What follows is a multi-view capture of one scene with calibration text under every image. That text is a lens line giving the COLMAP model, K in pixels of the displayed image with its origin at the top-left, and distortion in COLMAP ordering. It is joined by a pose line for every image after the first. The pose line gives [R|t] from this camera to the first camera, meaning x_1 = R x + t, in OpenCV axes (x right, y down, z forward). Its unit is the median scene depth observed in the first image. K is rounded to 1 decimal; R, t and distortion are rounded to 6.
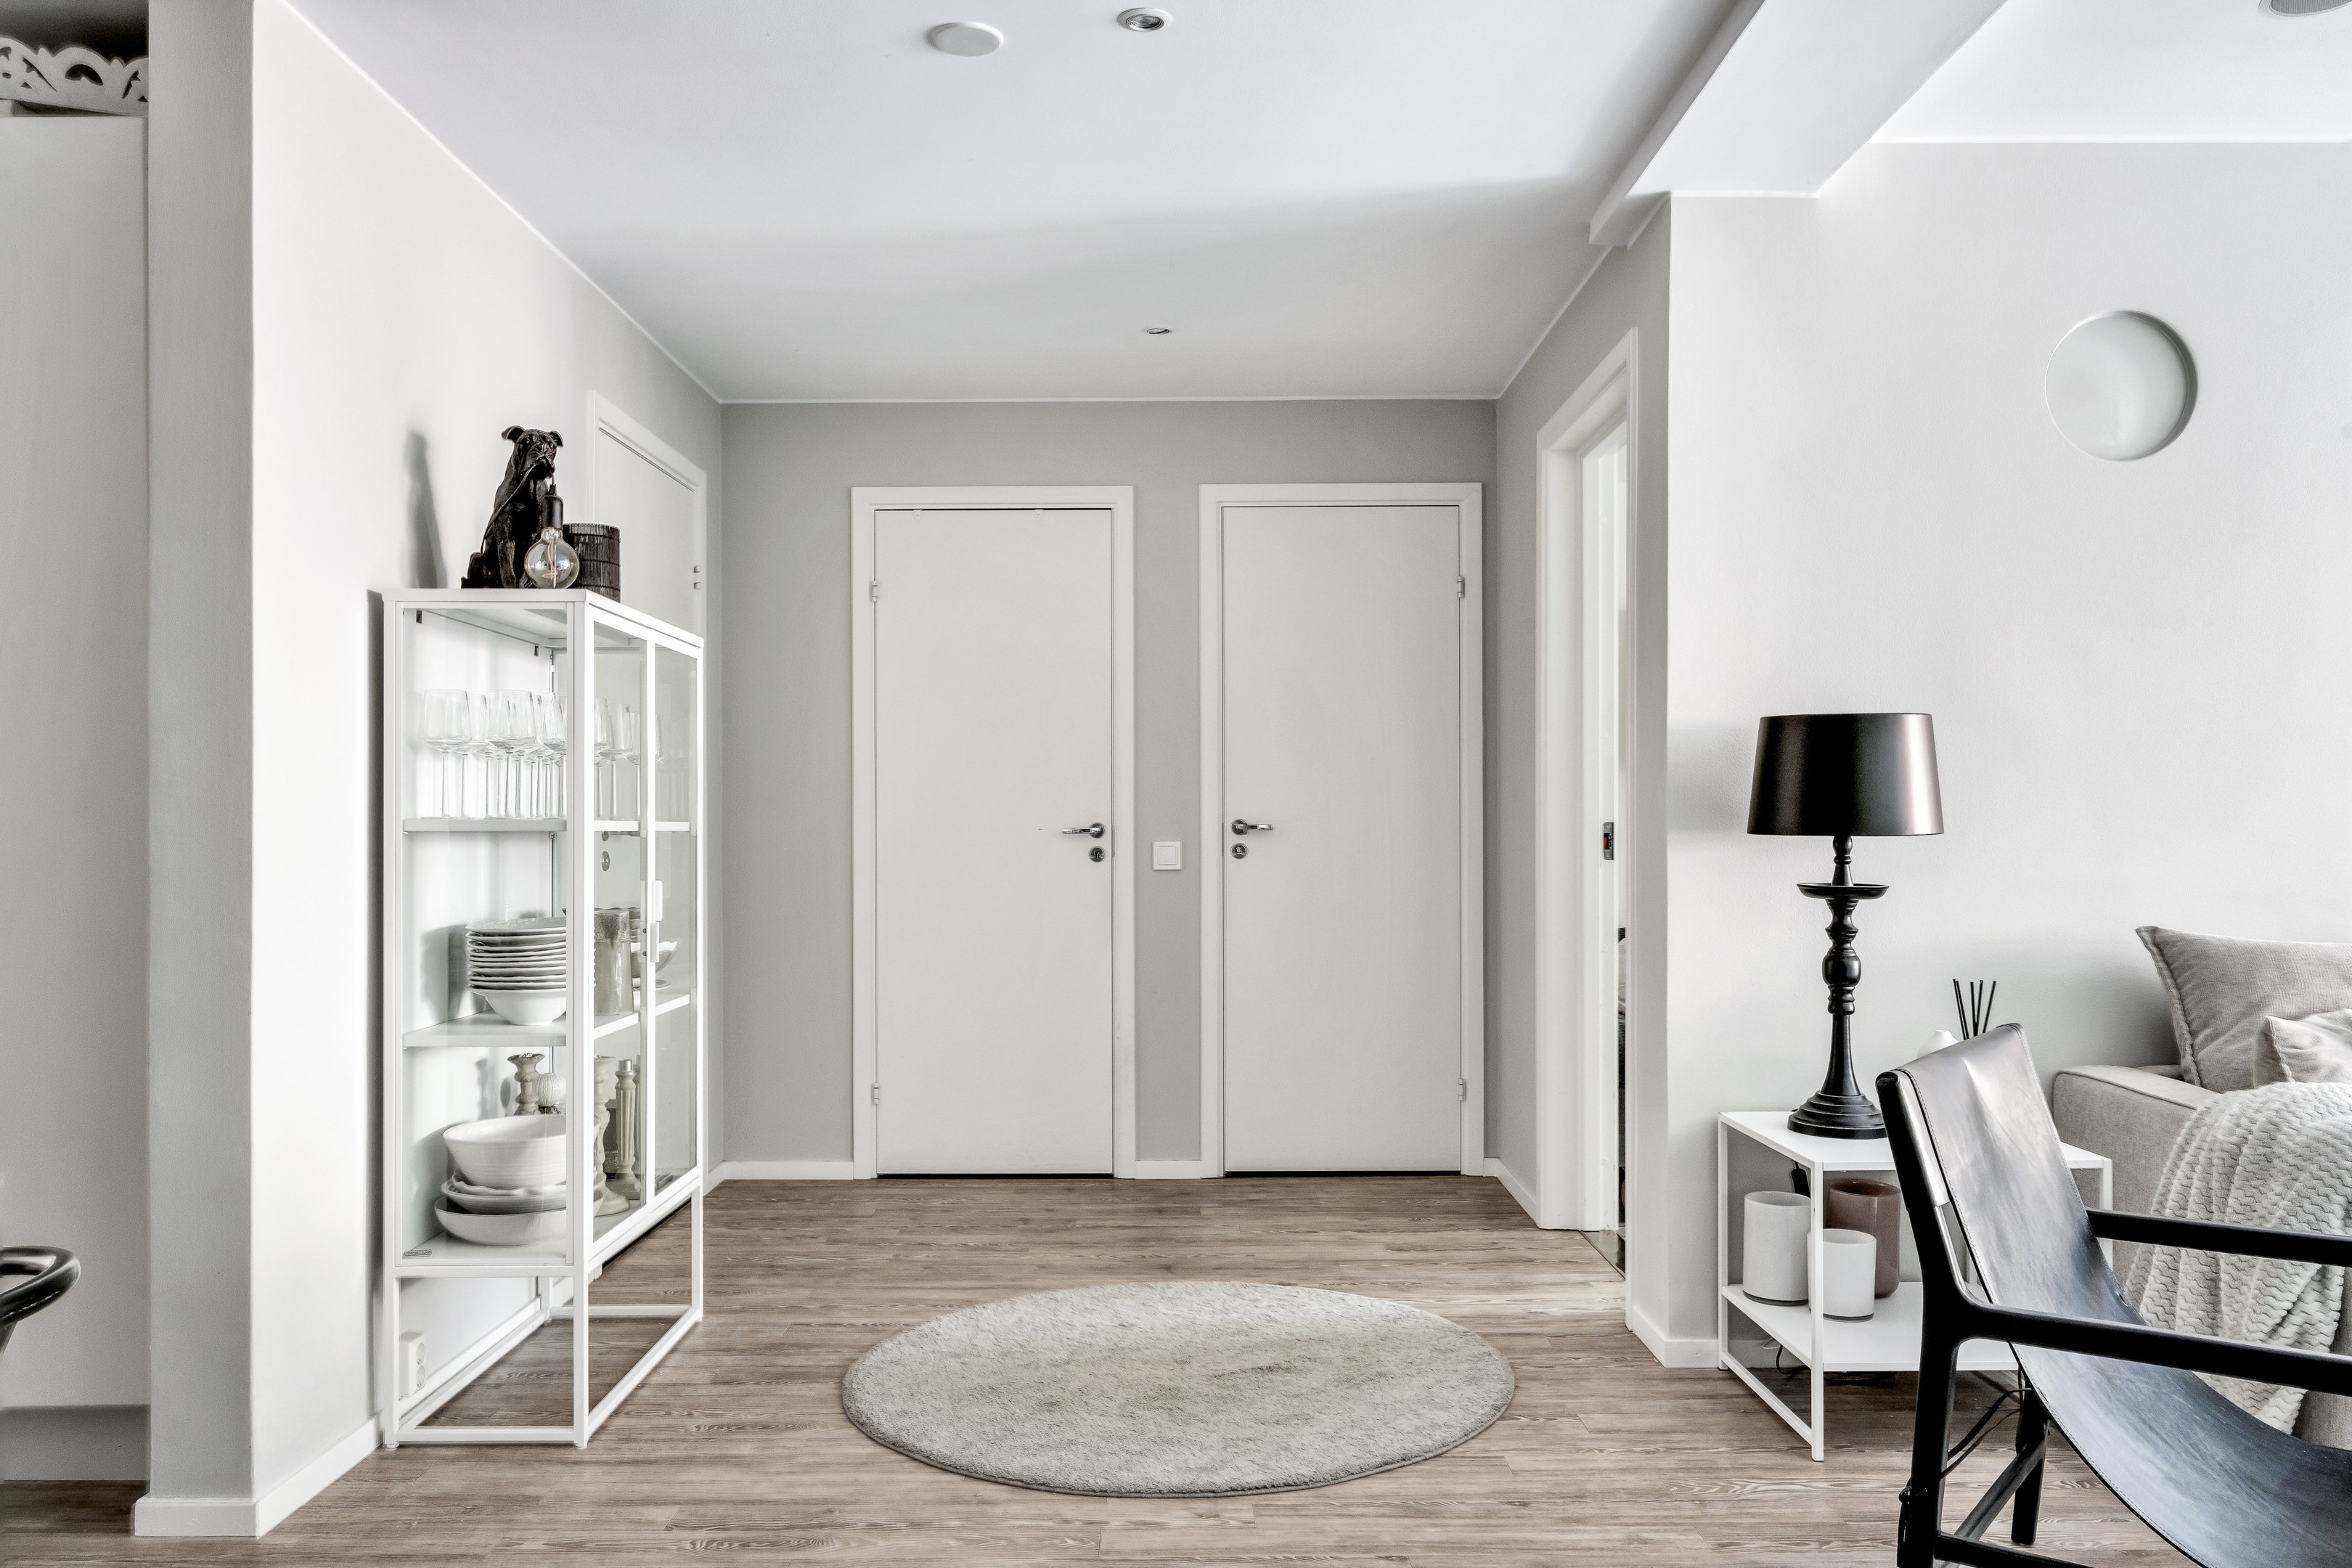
lens RADIAL K [[1604.5, 0, 1179.2], [0, 1604.5, 797.5], [0, 0, 1]] dist [0.007011, -0.000292]
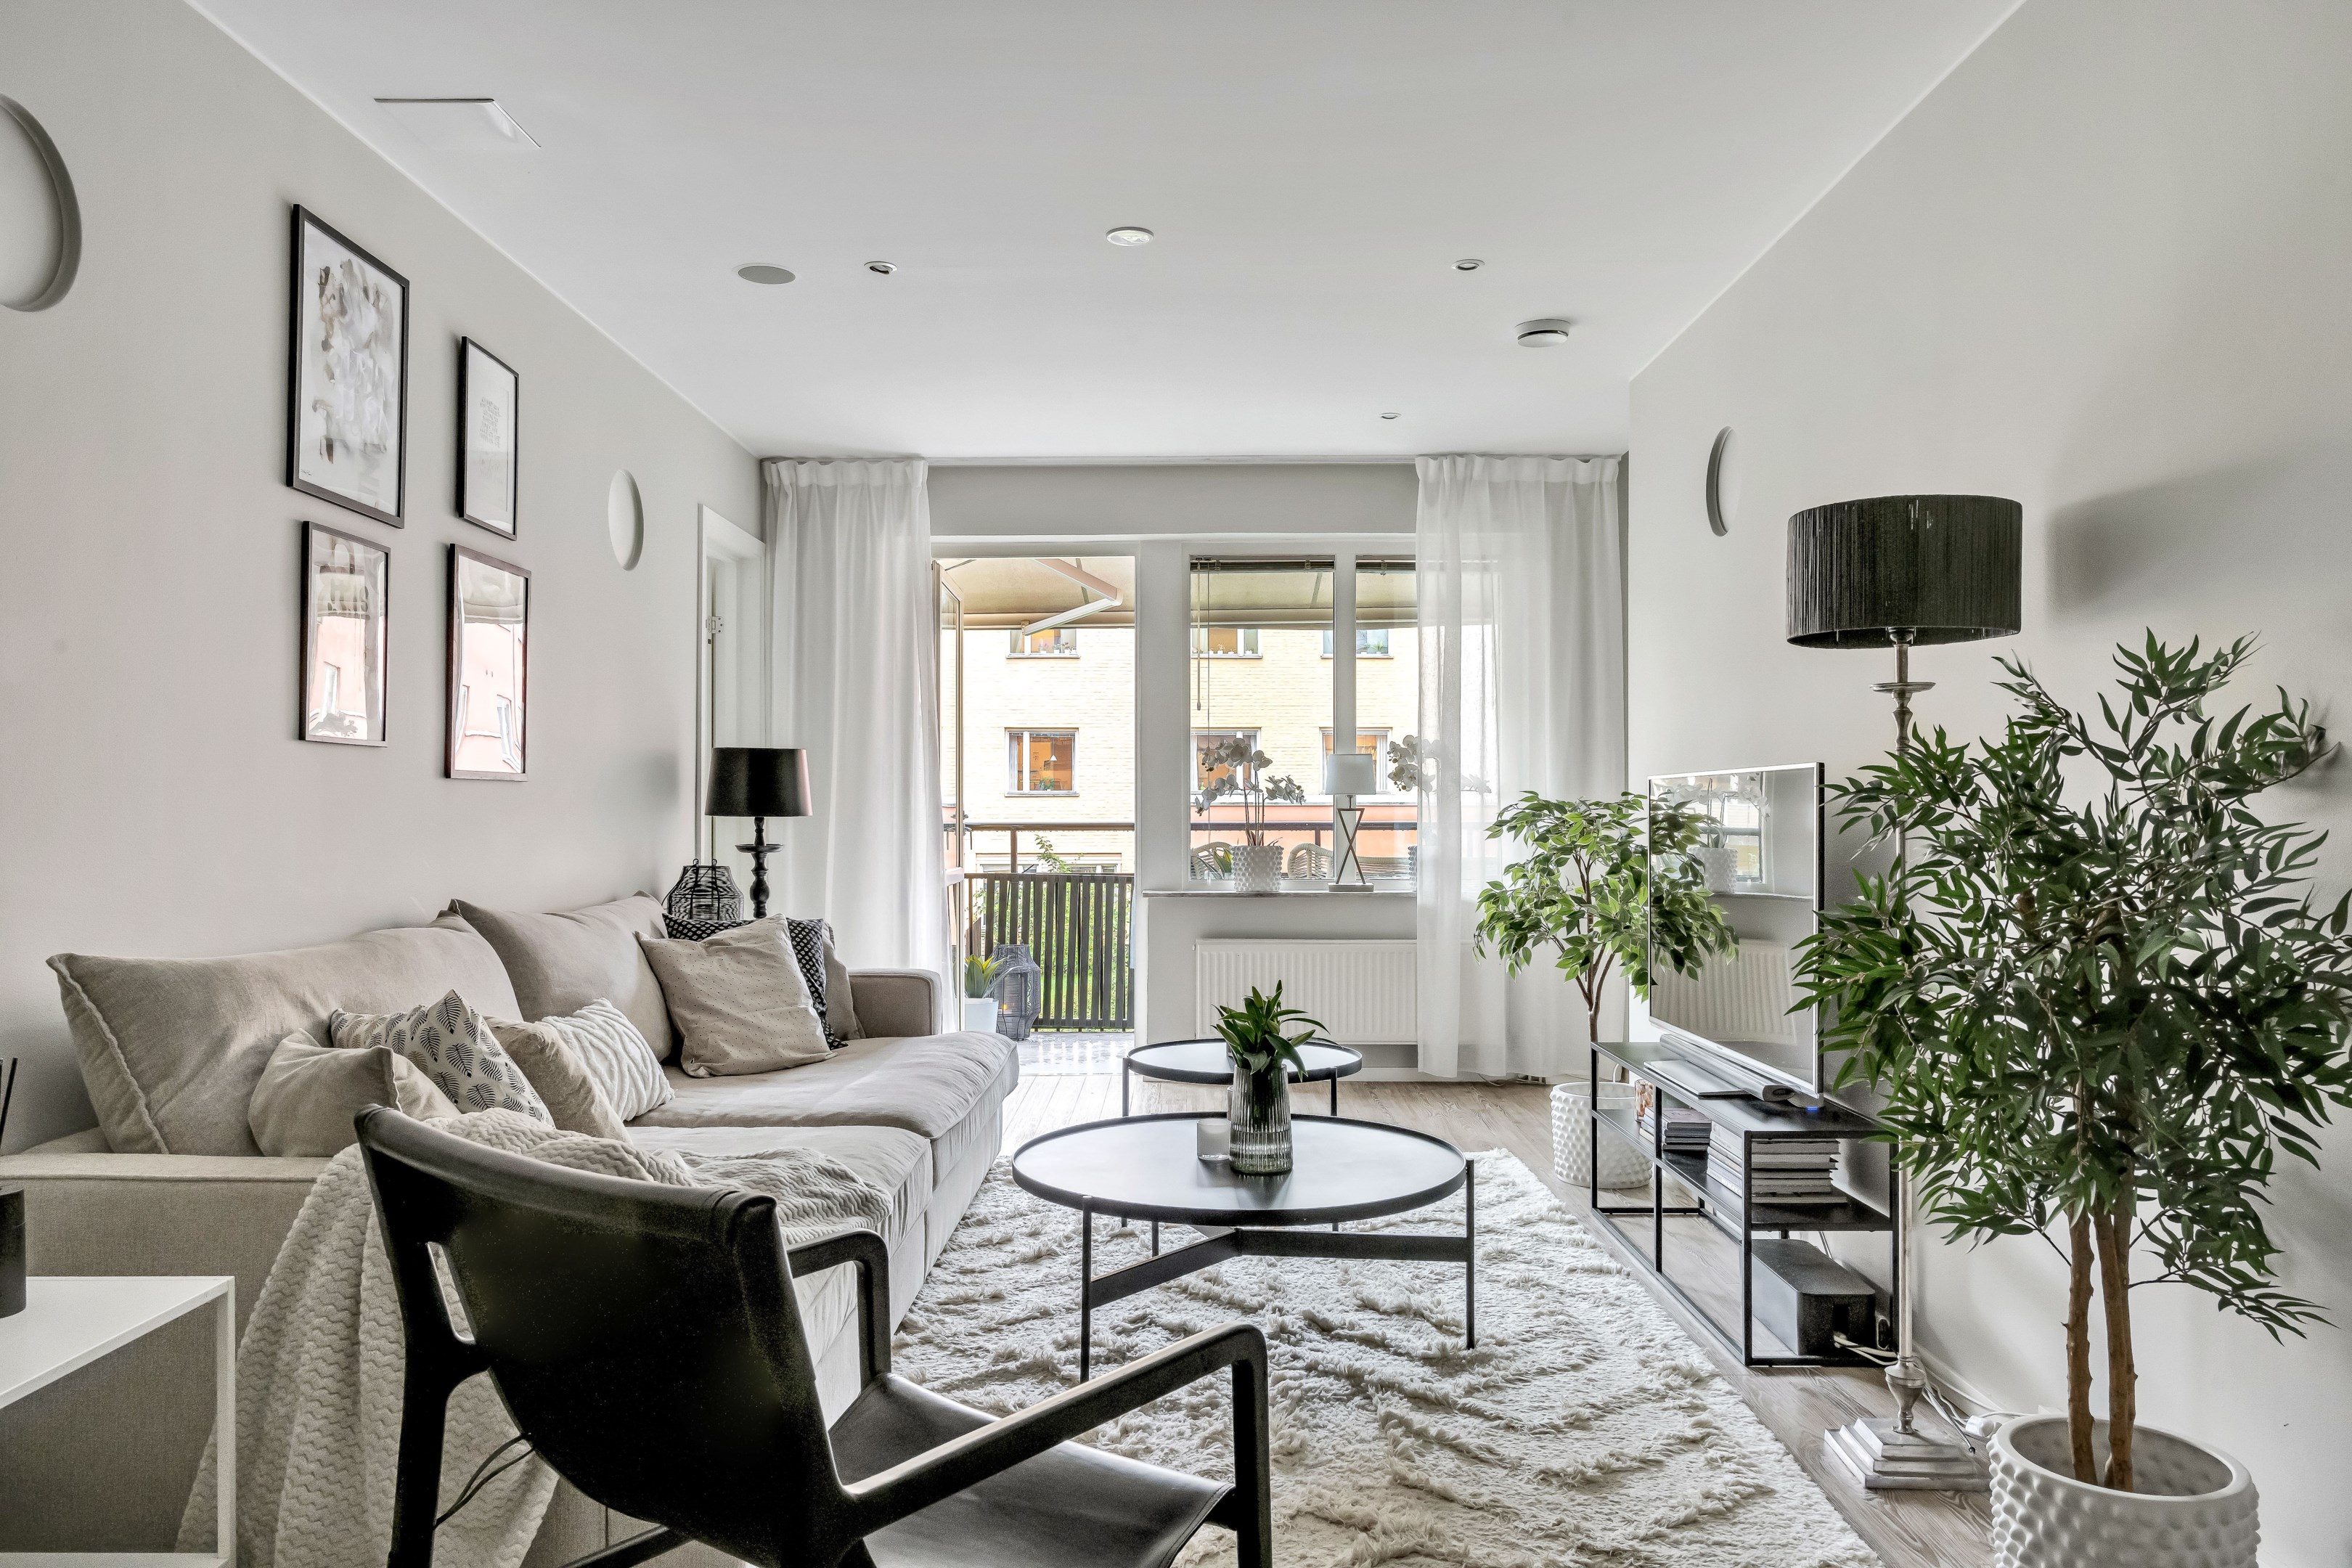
lens RADIAL K [[1604.5, 0, 1168.6], [0, 1604.5, 780.3], [0, 0, 1]] dist [0.007011, -0.000292]
pose [[0.035494, 0.020782, 0.999154, -0.119130], [-0.016420, 0.999661, -0.020209, 0.007710], [-0.999235, -0.015688, 0.035823, 0.489351]]
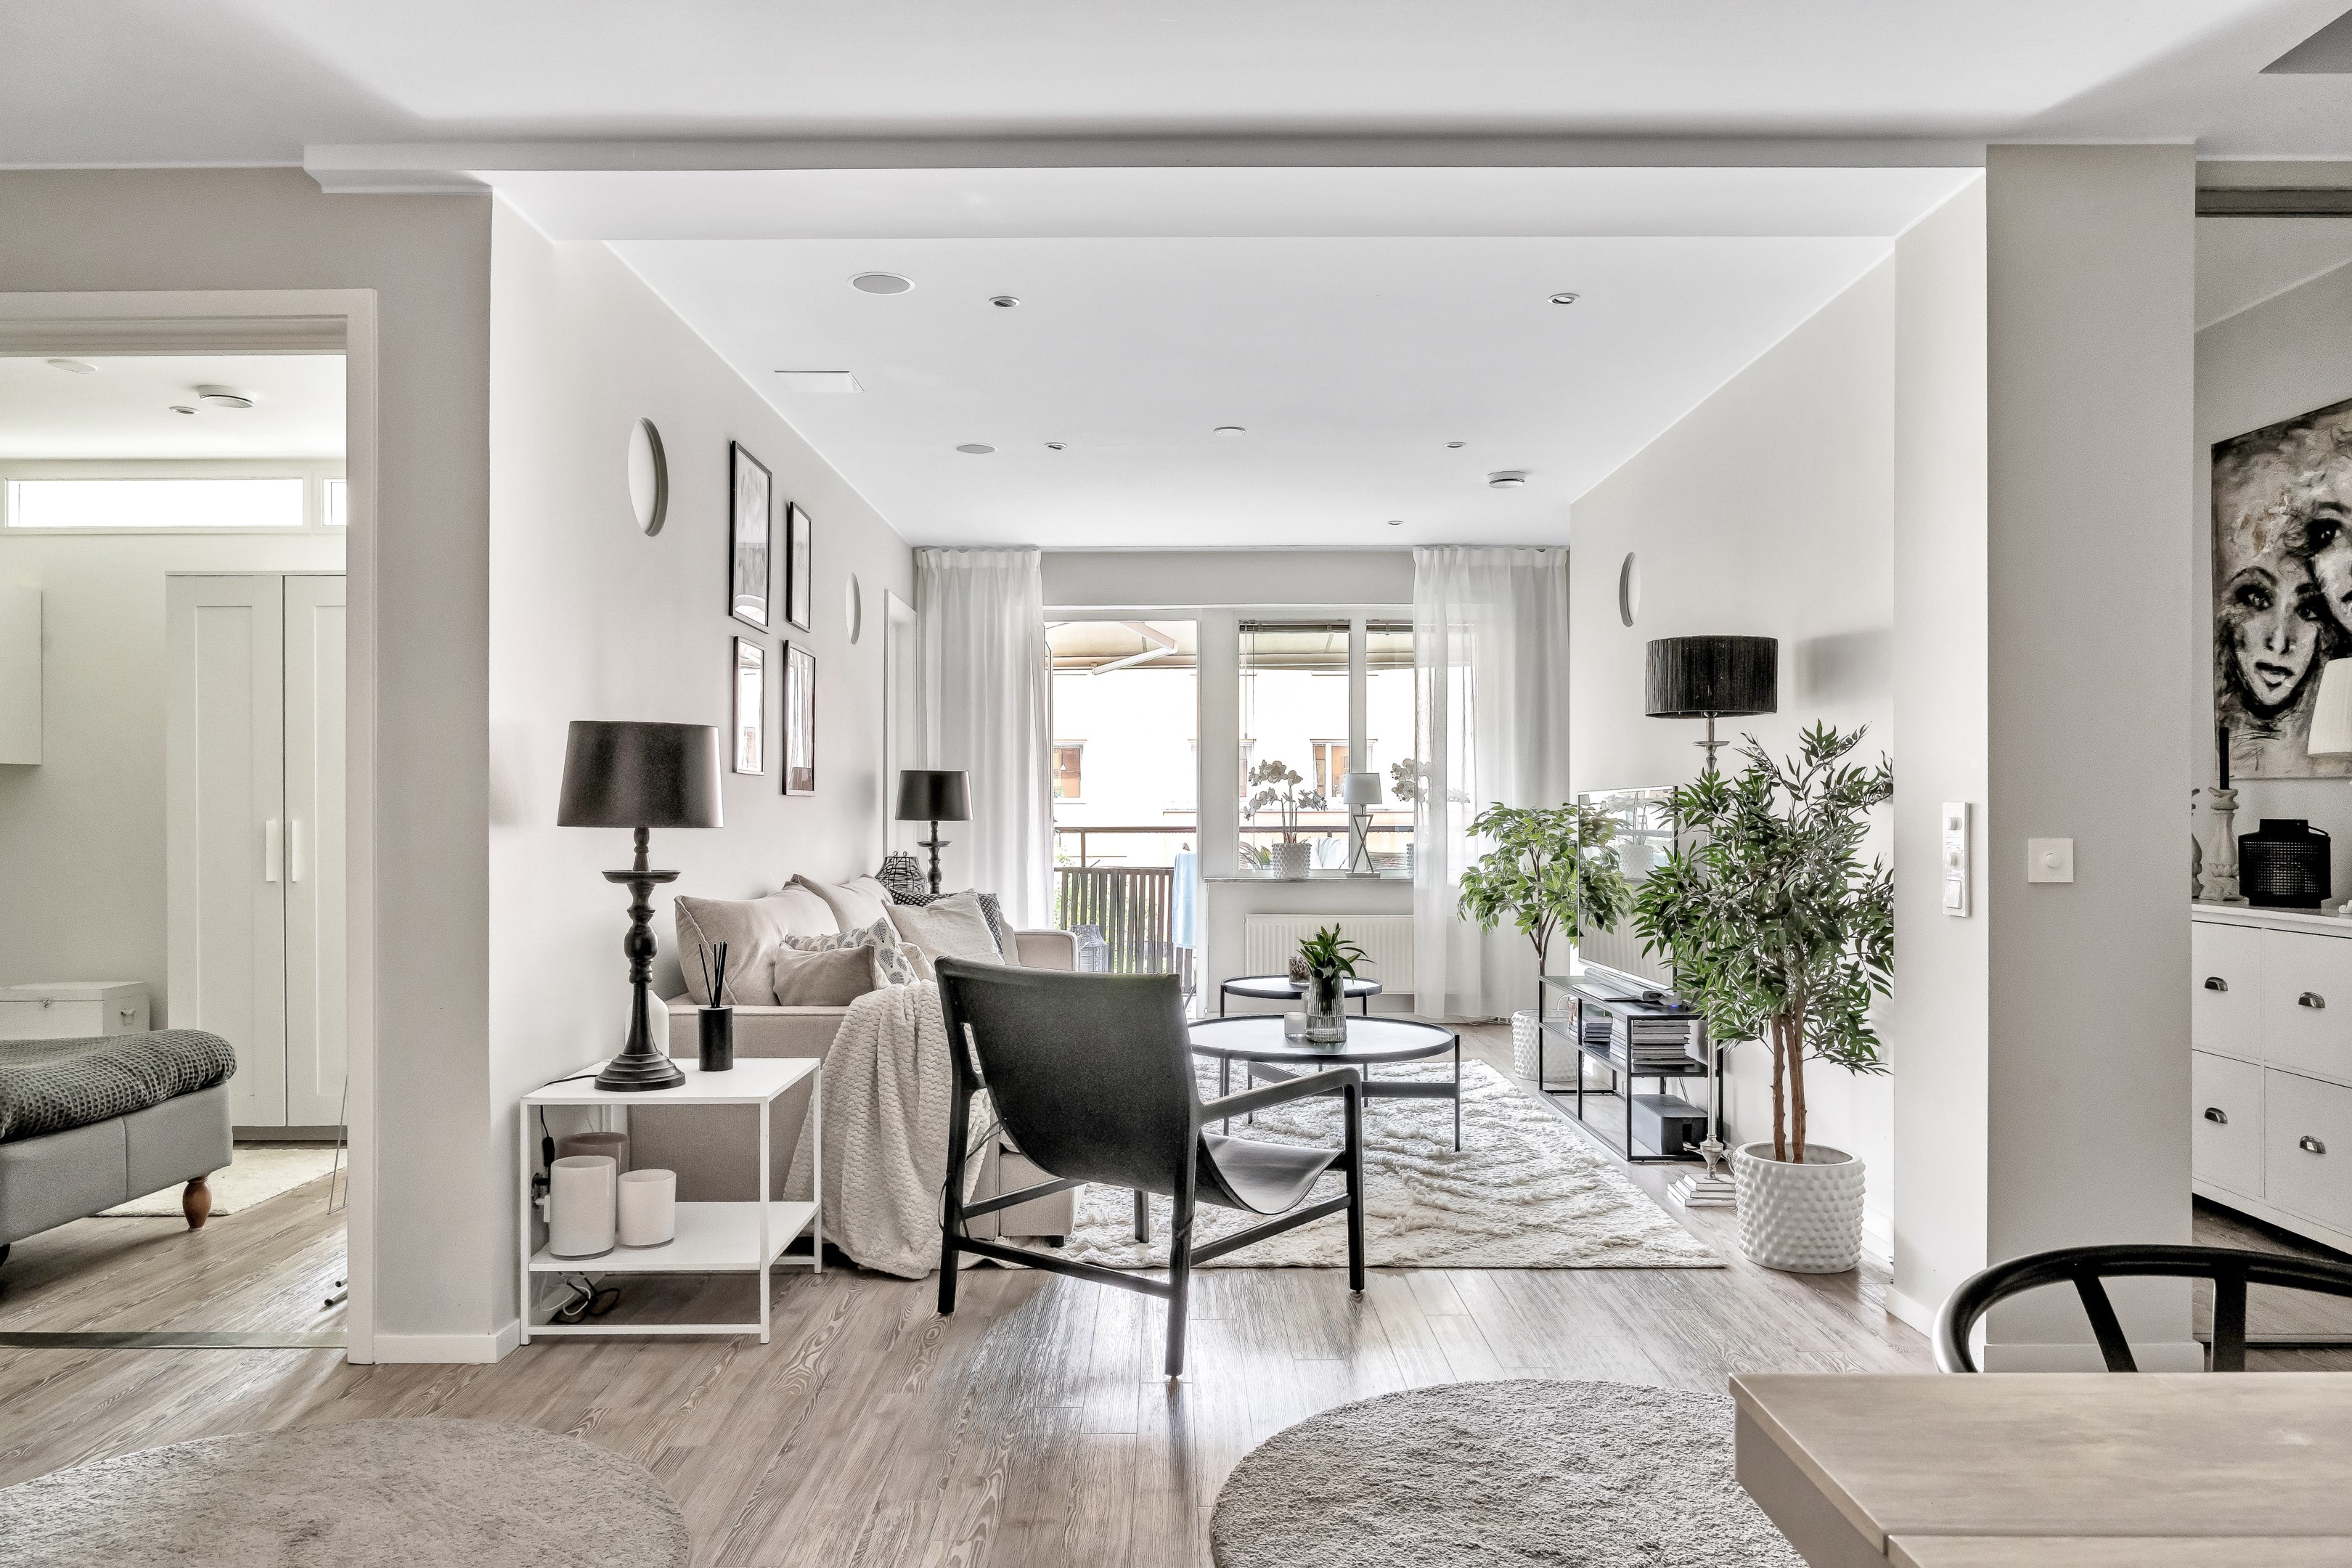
lens RADIAL K [[1604.5, 0, 1176.4], [0, 1604.5, 797.3], [0, 0, 1]] dist [0.007011, -0.000292]
pose [[0.017309, 0.014260, 0.999748, -0.736846], [-0.016043, 0.999774, -0.013983, 0.011486], [-0.999721, -0.015797, 0.017533, 0.592825]]
